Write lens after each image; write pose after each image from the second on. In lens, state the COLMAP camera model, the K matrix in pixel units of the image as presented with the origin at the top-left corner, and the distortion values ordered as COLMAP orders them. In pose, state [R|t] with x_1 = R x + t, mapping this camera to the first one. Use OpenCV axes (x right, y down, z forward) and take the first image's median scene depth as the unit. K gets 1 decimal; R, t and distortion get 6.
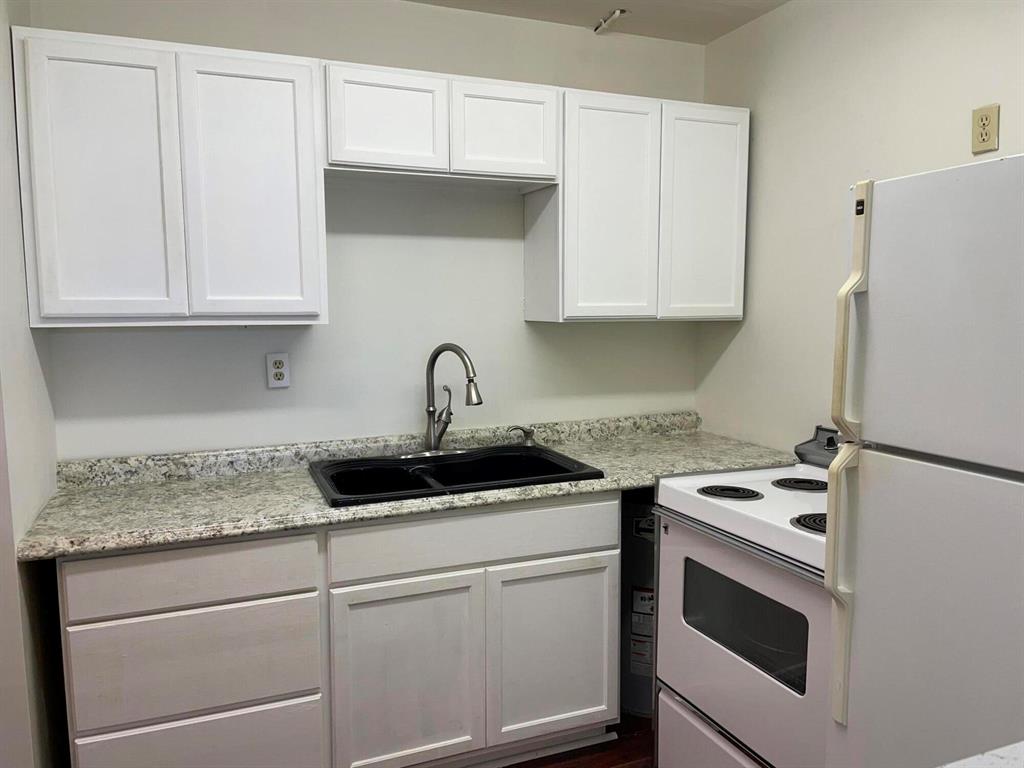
lens RADIAL K [[779.2, 0, 507.9], [0, 779.2, 382.3], [0, 0, 1]] dist [0.115345, -0.135140]
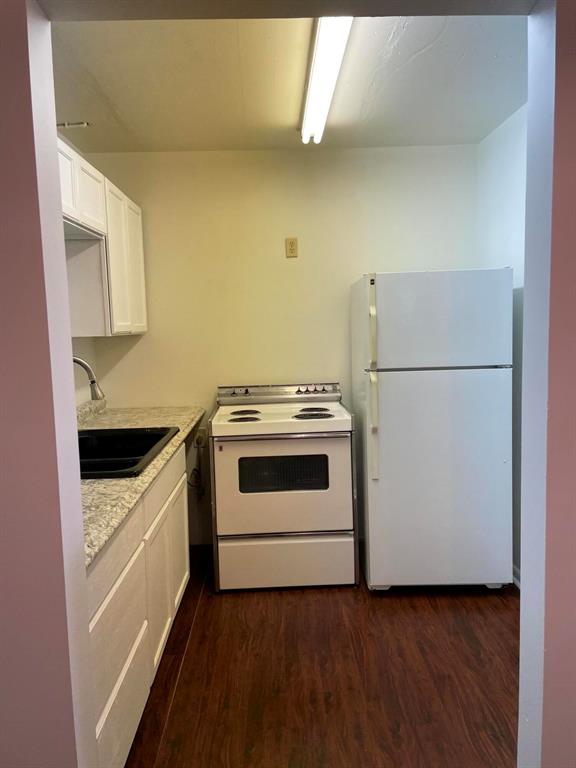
lens RADIAL K [[584.4, 0, 288.0], [0, 584.4, 384.0], [0, 0, 1]] dist [0.115345, -0.135140]
pose [[0.354267, -0.106002, 0.929117, -0.909748], [0.117989, 0.990681, 0.068038, -0.028714], [-0.927671, 0.085522, 0.363473, 0.343188]]
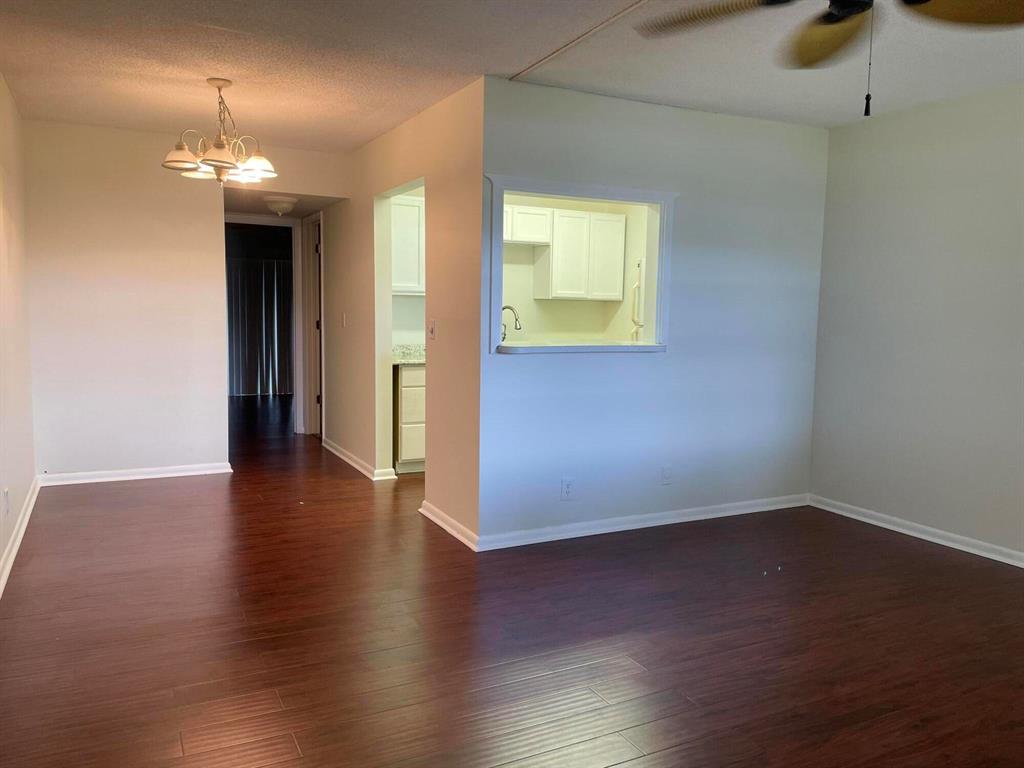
lens RADIAL K [[779.2, 0, 507.9], [0, 779.2, 382.3], [0, 0, 1]] dist [0.115345, -0.135140]
pose [[0.996085, 0.014173, 0.087252, -0.315349], [-0.013869, 0.999895, -0.004098, 0.227201], [-0.087301, 0.002871, 0.996178, -1.667247]]
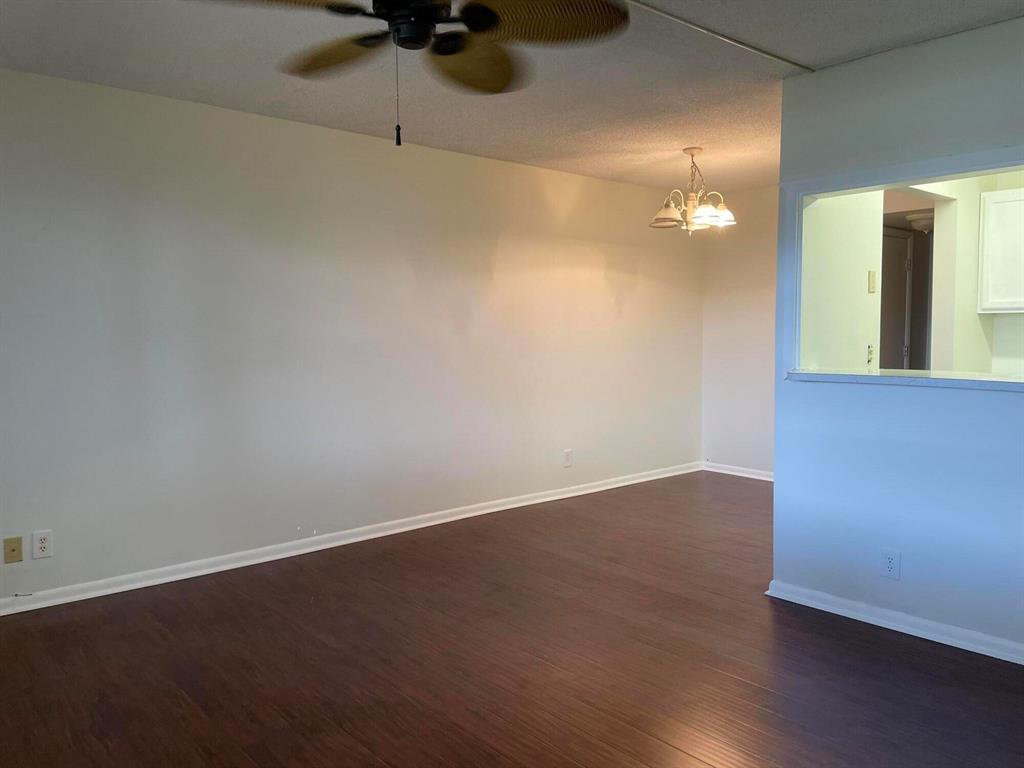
lens RADIAL K [[779.2, 0, 507.9], [0, 779.2, 382.3], [0, 0, 1]] dist [0.115345, -0.135140]
pose [[0.320271, 0.066234, -0.945008, 1.094551], [-0.089611, 0.995198, 0.039382, 0.151412], [0.943078, 0.072070, 0.324668, -0.980044]]
